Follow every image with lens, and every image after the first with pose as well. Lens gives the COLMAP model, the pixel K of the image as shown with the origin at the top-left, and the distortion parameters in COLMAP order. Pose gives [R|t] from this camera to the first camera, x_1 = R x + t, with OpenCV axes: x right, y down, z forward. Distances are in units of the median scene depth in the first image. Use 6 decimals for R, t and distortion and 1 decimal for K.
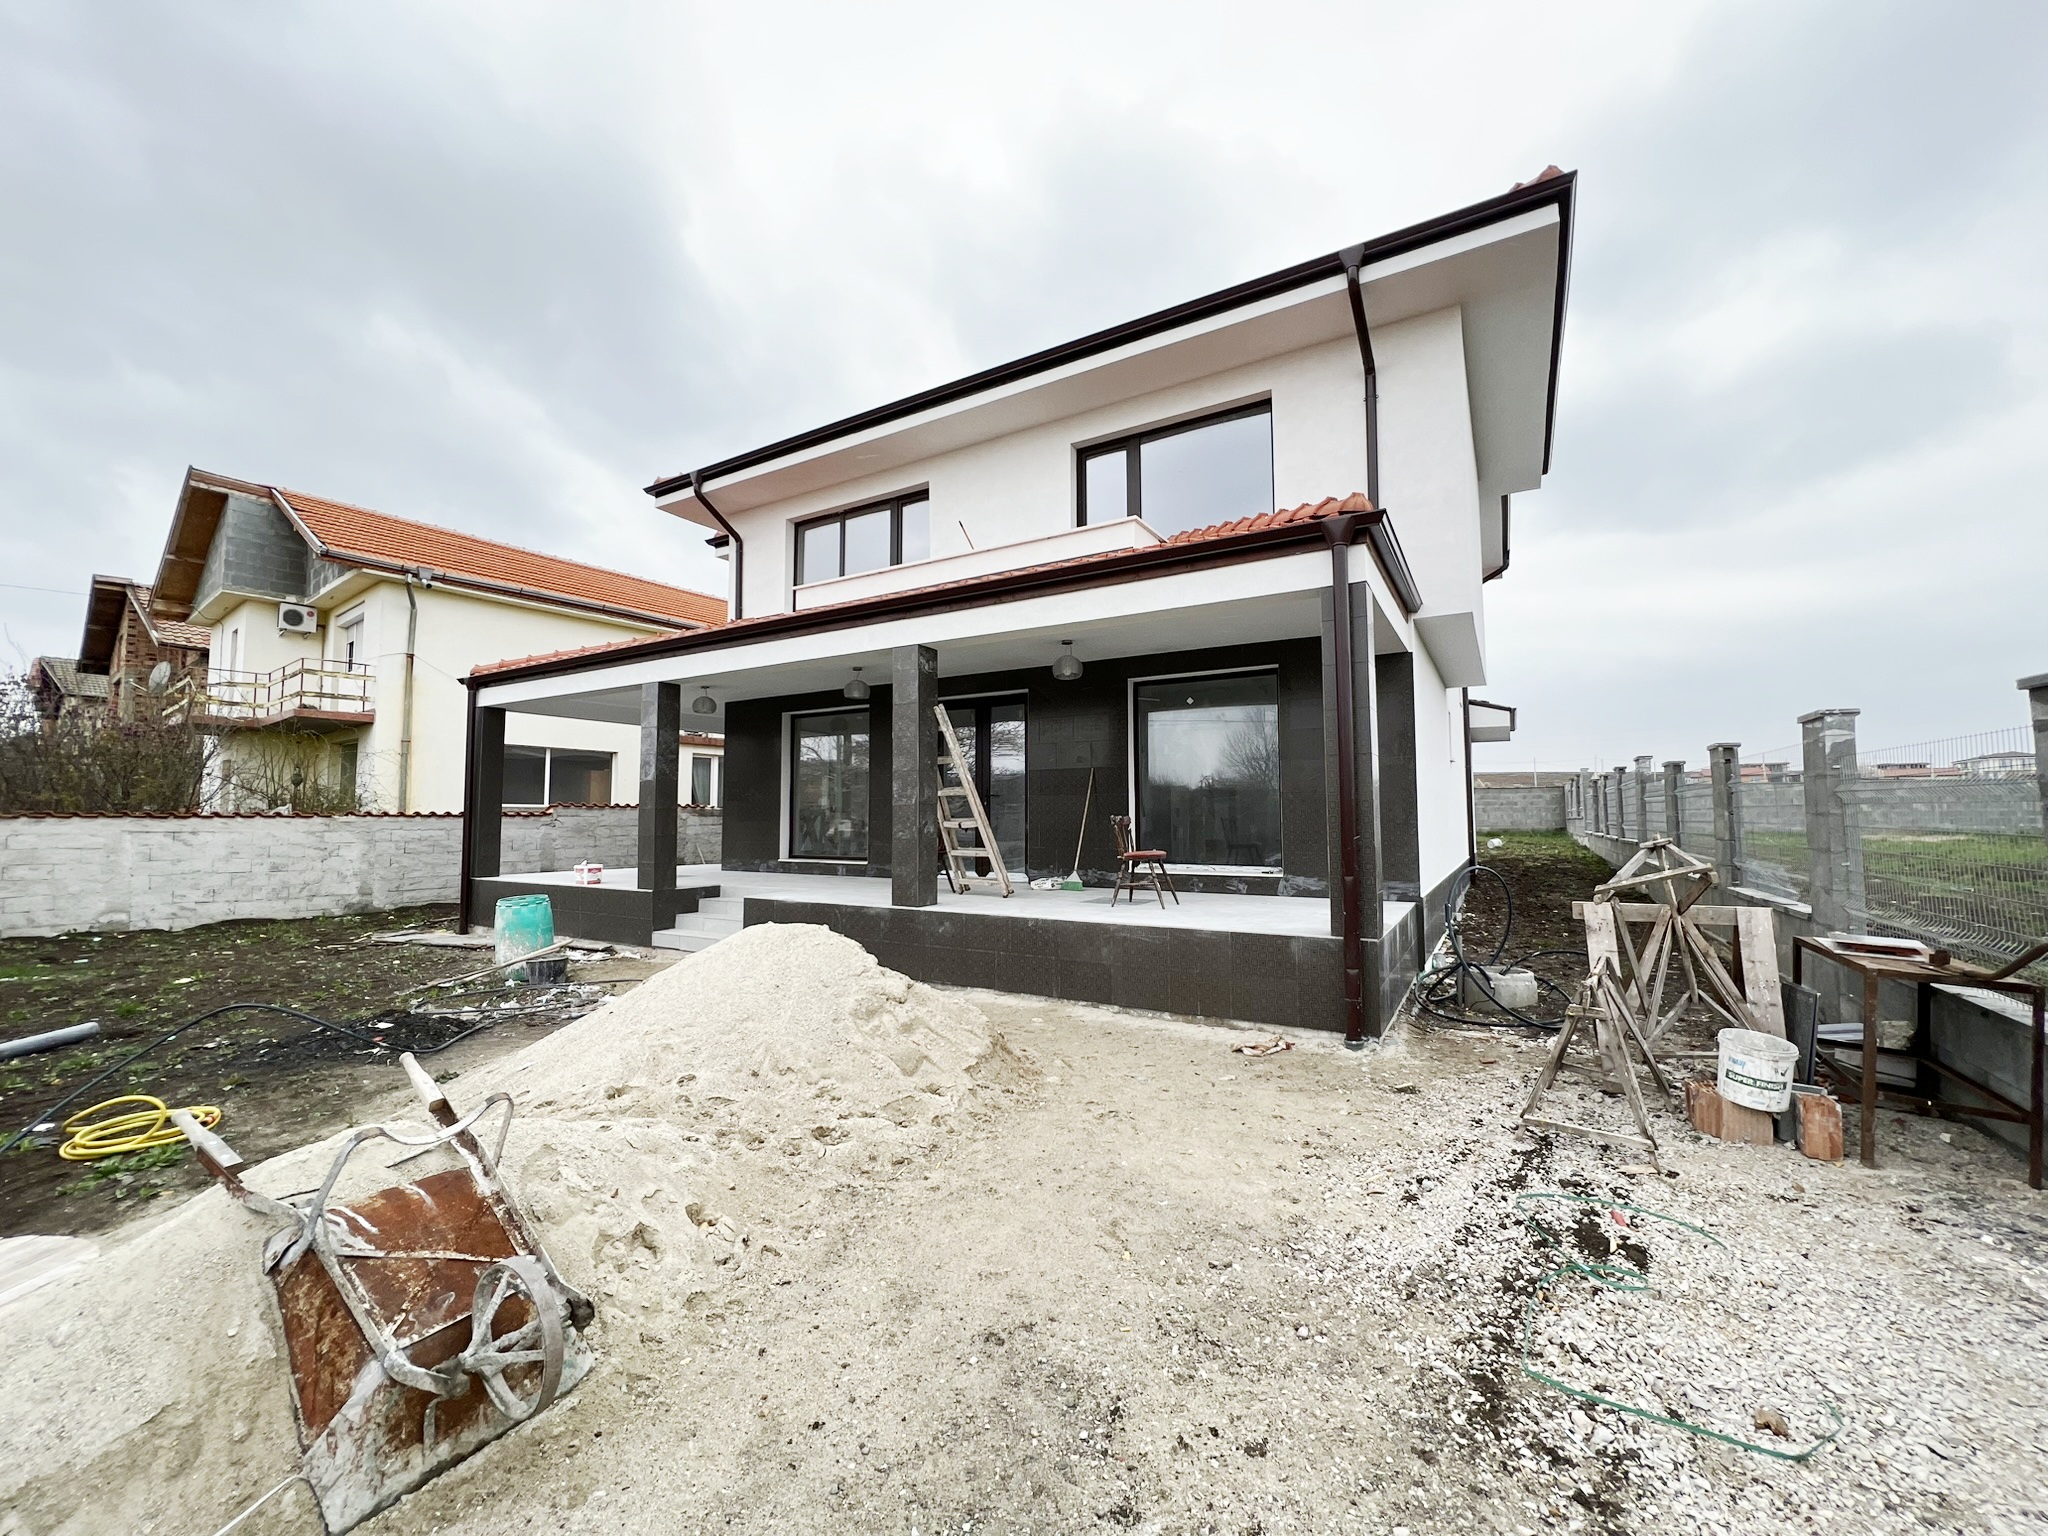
lens RADIAL K [[816.8, 0, 1024.0], [0, 816.8, 768.0], [0, 0, 1]] dist [0.001790, 0.000399]
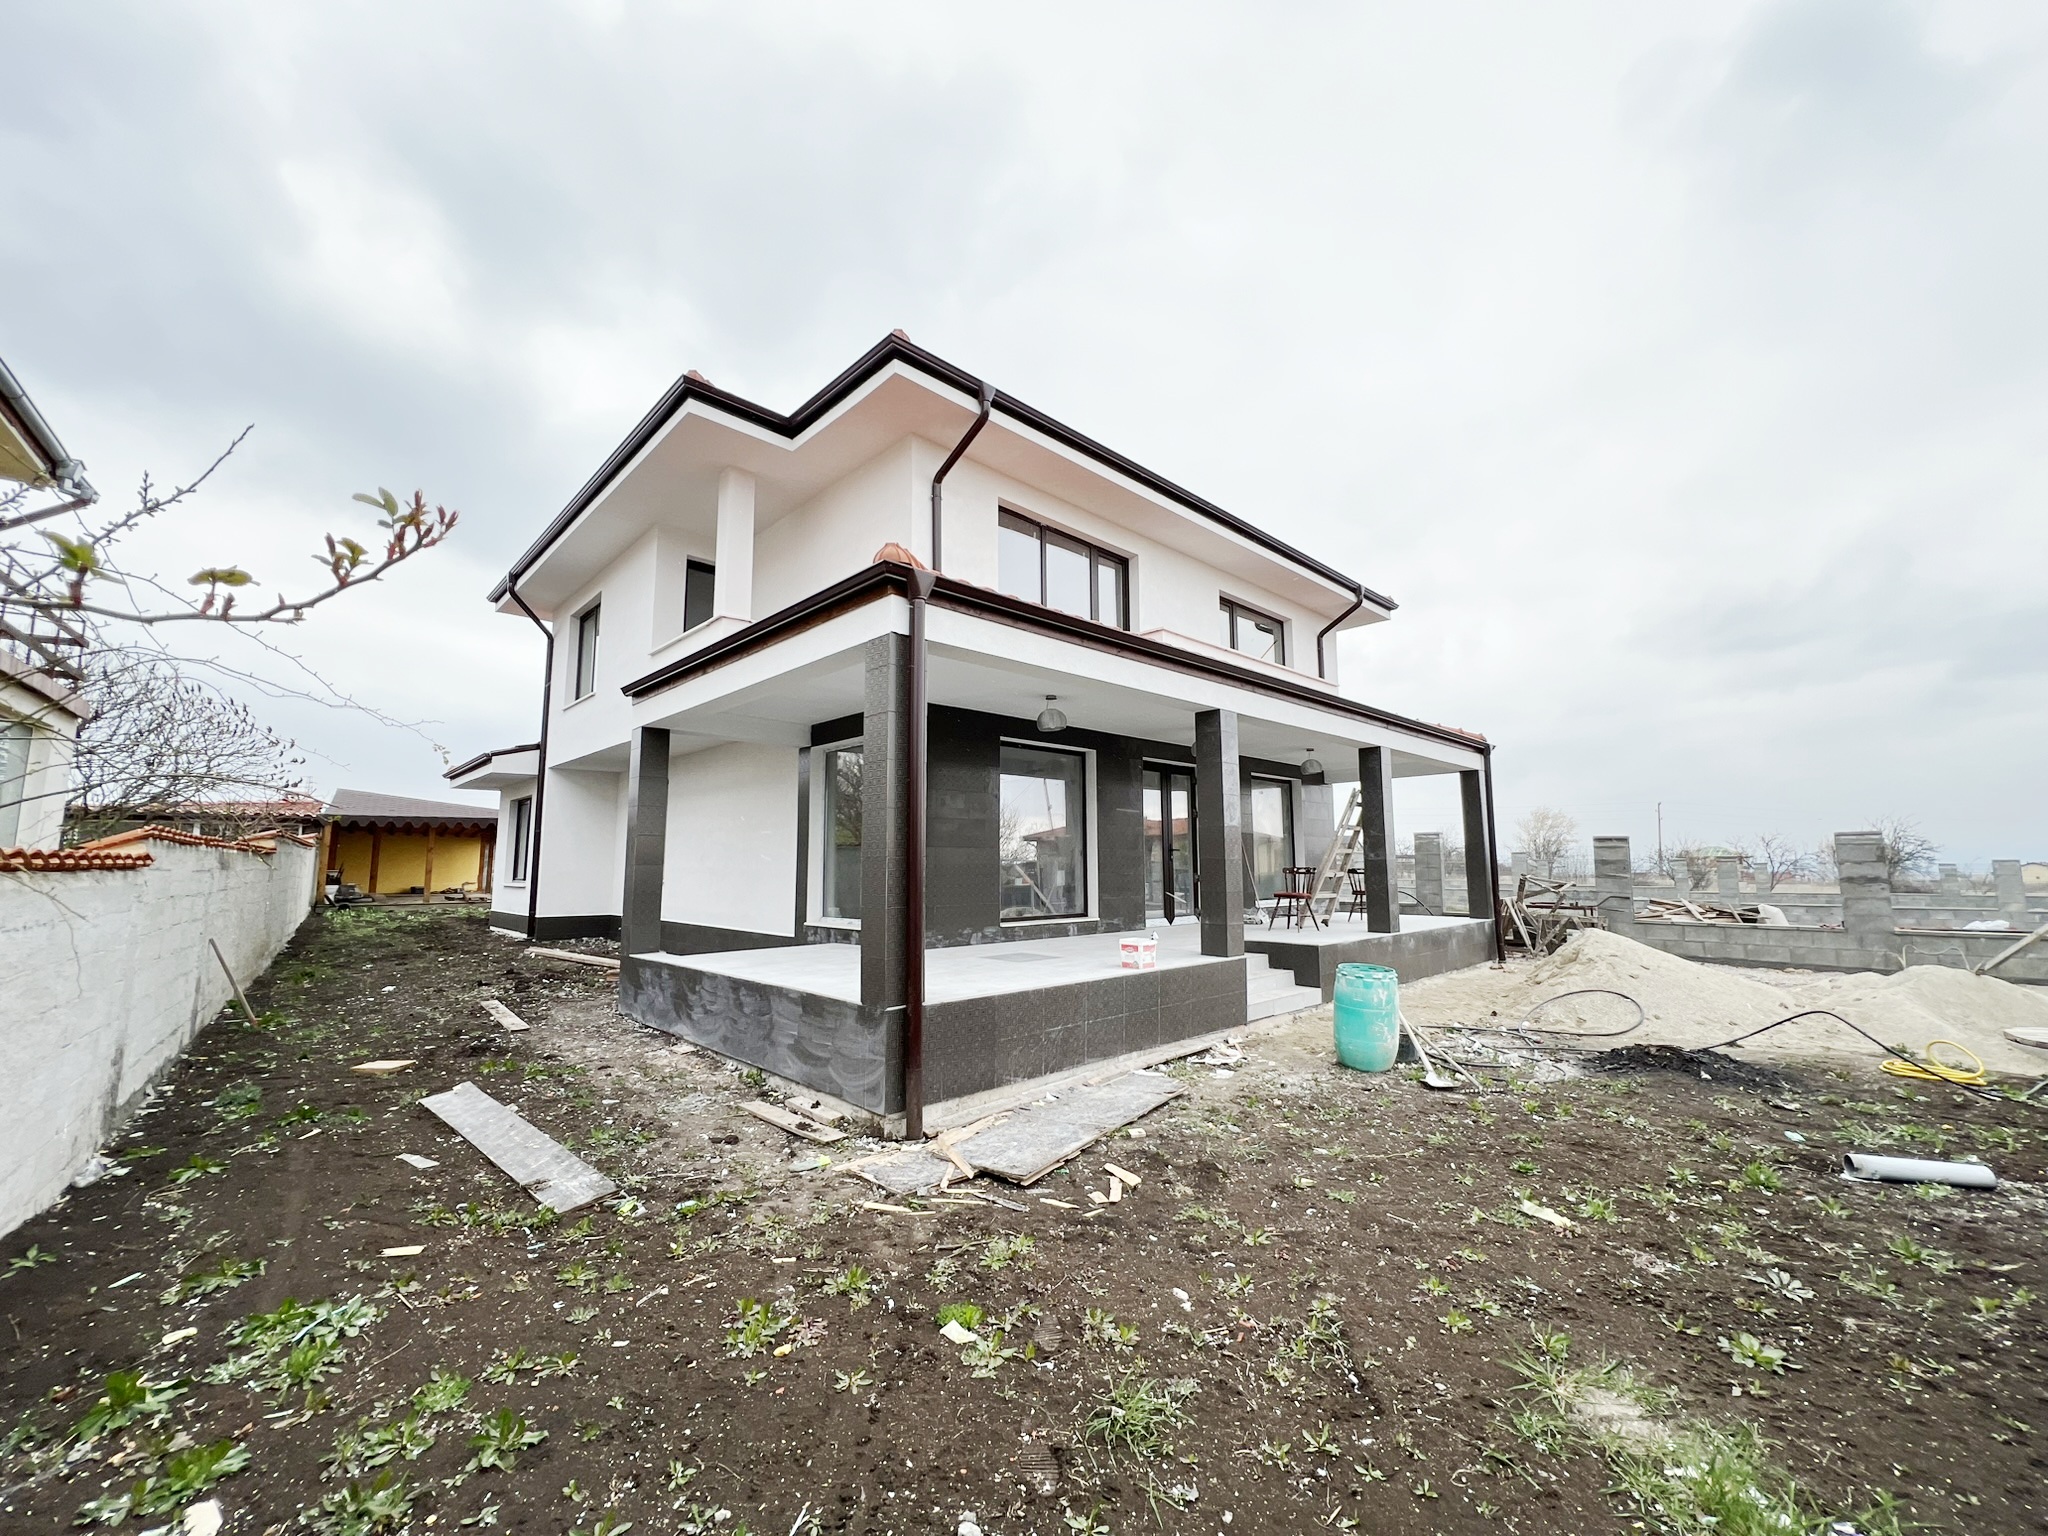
lens RADIAL K [[816.8, 0, 1024.0], [0, 816.8, 768.0], [0, 0, 1]] dist [0.001790, 0.000399]
pose [[0.270197, 0.122682, 0.954957, -1.179517], [-0.056440, 0.992161, -0.111492, 0.055361], [-0.961149, -0.023773, 0.275003, 0.861540]]
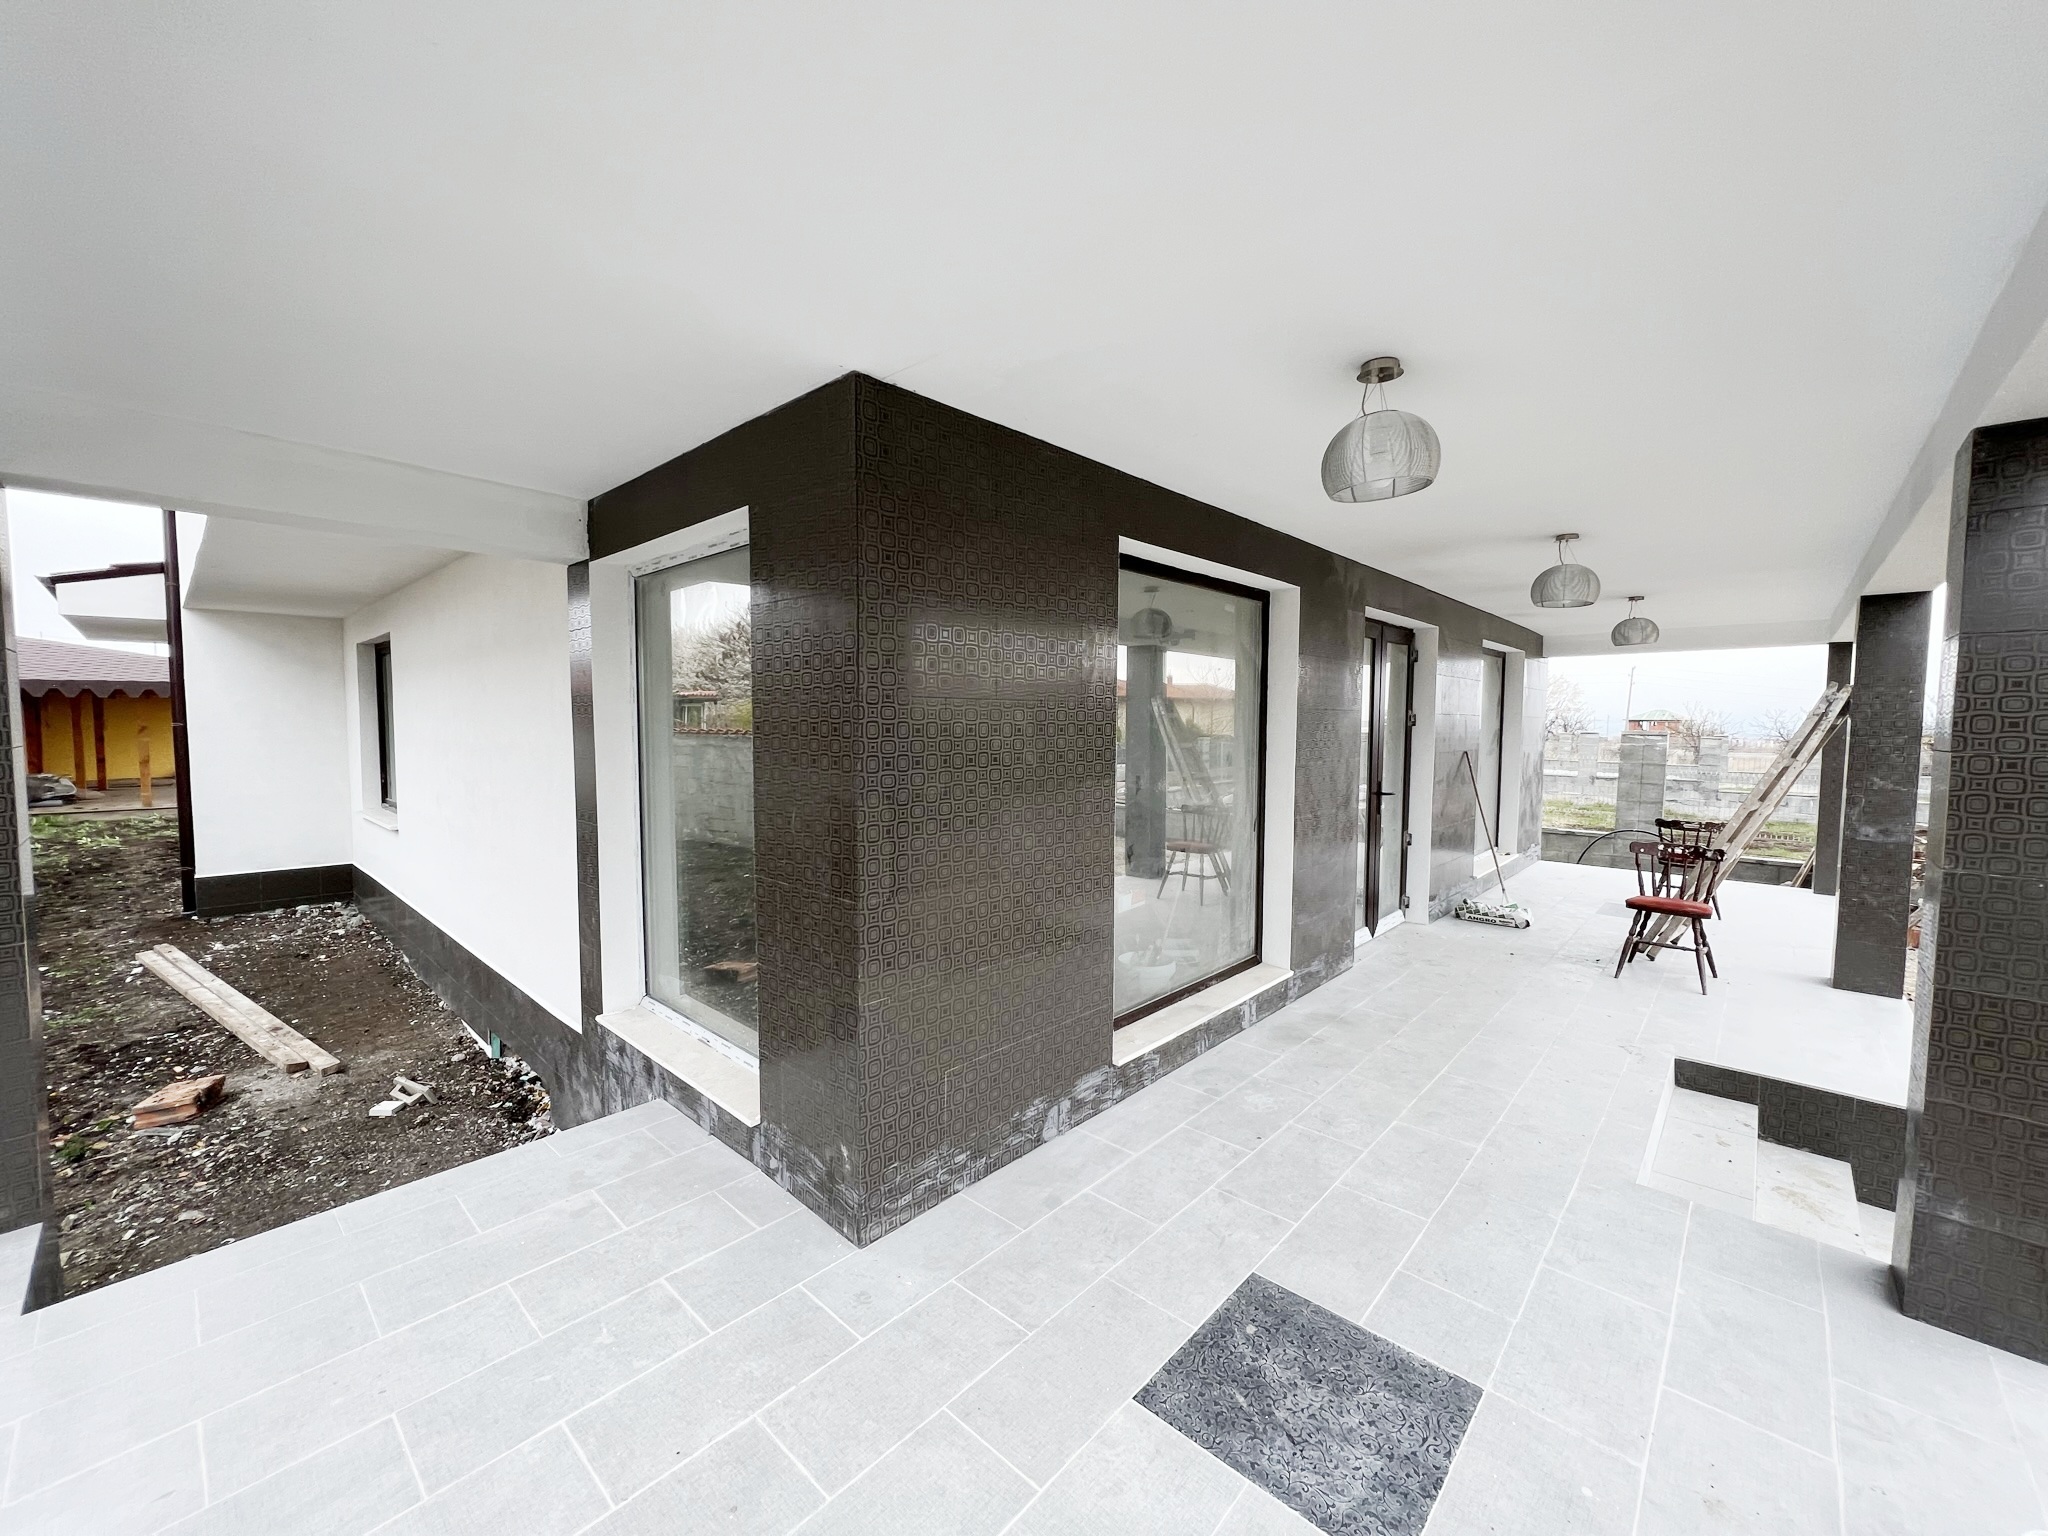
lens RADIAL K [[816.8, 0, 1024.0], [0, 816.8, 768.0], [0, 0, 1]] dist [0.001790, 0.000399]
pose [[0.213335, -0.054447, 0.975461, -0.652488], [-0.064471, 0.995485, 0.069664, -0.009943], [-0.974850, -0.077750, 0.208861, 1.096531]]
